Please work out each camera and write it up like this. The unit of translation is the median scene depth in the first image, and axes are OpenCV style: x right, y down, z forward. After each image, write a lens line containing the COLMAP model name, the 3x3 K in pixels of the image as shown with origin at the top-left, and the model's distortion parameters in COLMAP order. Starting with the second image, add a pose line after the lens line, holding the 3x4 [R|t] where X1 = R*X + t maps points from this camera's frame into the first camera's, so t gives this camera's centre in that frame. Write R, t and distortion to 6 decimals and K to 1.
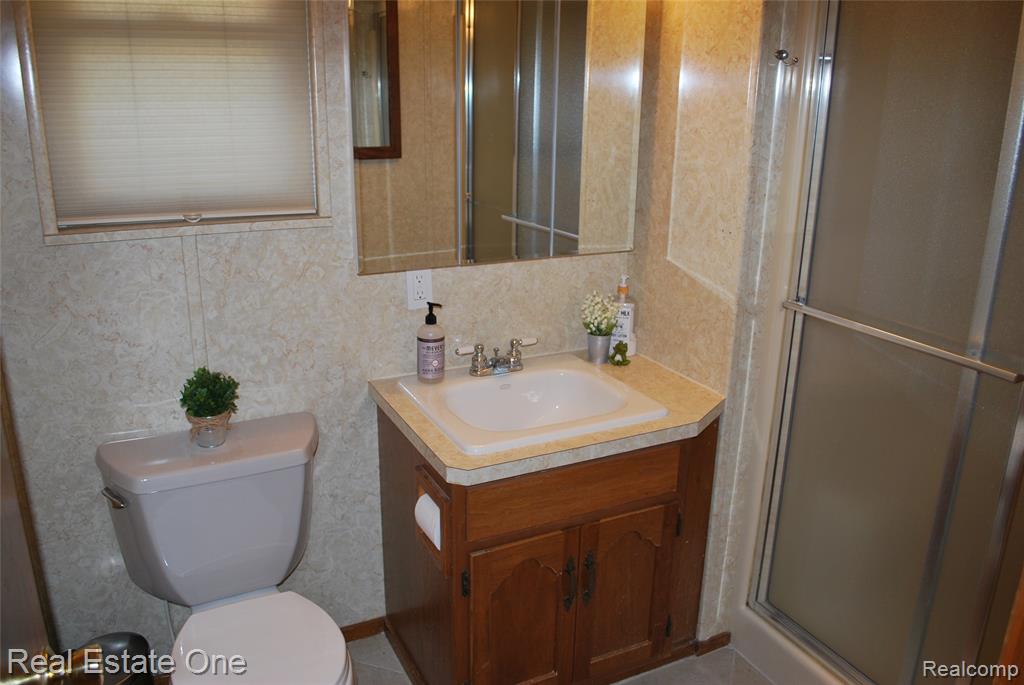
lens RADIAL K [[785.4, 0, 512.0], [0, 785.4, 342.5], [0, 0, 1]] dist [-0.125087, 0.006953]
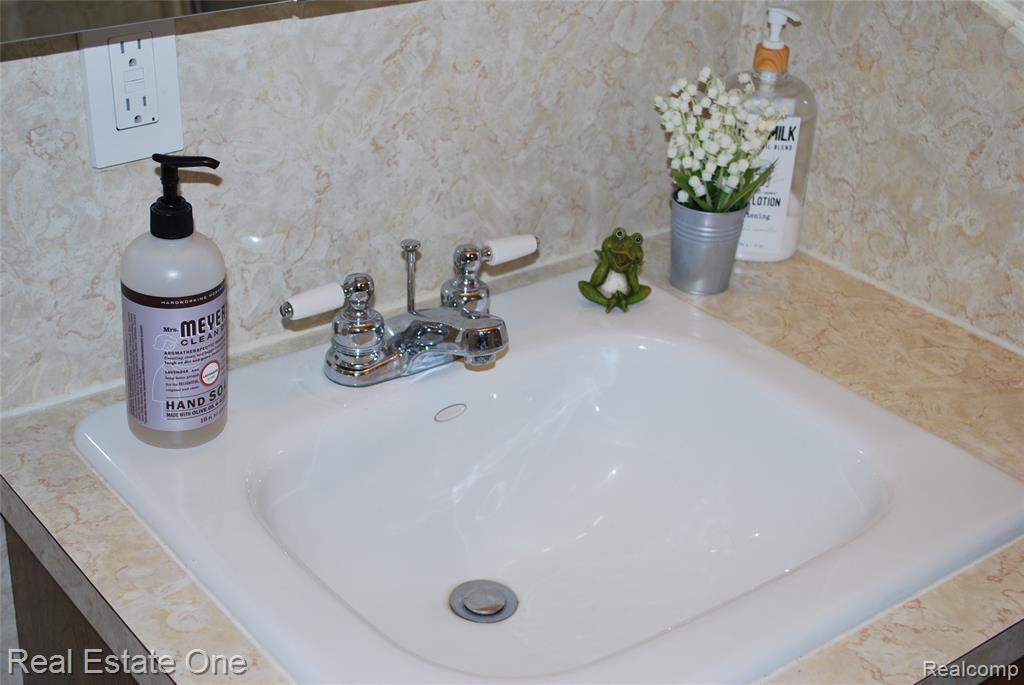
lens RADIAL K [[1490.6, 0, 512.0], [0, 1490.6, 342.5], [0, 0, 1]] dist [-0.031452, -0.015484]
pose [[0.981315, -0.055508, 0.184229, -0.083537], [0.022116, 0.983677, 0.178577, -0.066491], [-0.191135, -0.171166, 0.966525, 0.434168]]
